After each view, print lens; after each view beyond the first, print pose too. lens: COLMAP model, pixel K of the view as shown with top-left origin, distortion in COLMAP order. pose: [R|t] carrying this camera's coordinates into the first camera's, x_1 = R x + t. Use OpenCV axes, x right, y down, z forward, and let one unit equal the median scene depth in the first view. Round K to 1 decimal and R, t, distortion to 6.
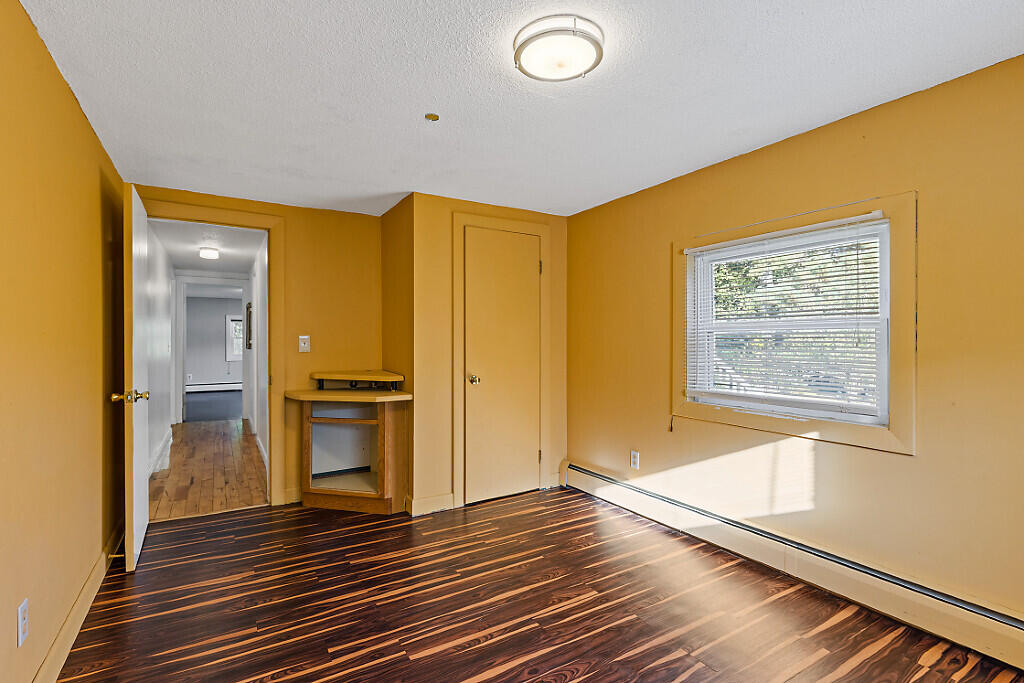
lens RADIAL K [[476.2, 0, 501.6], [0, 476.2, 338.8], [0, 0, 1]] dist [0.001926, -0.001768]
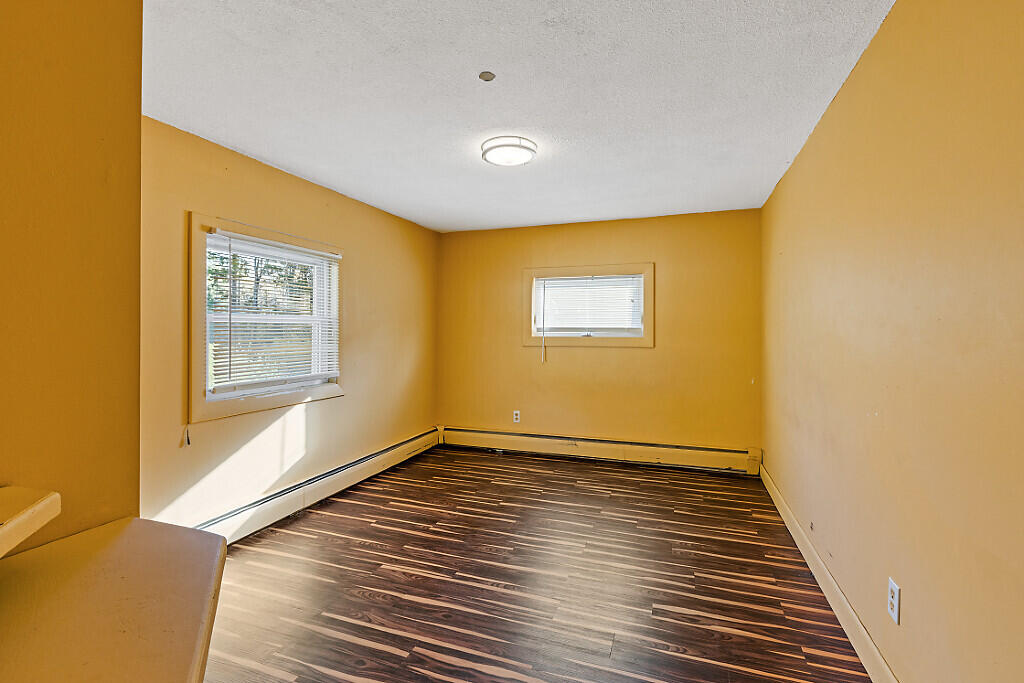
lens RADIAL K [[476.2, 0, 504.2], [0, 476.2, 339.9], [0, 0, 1]] dist [0.001926, -0.001768]
pose [[-0.629227, -0.017598, 0.777023, -0.760014], [-0.003848, 0.999802, 0.019527, -0.002256], [-0.777212, 0.009297, -0.629170, 1.379000]]
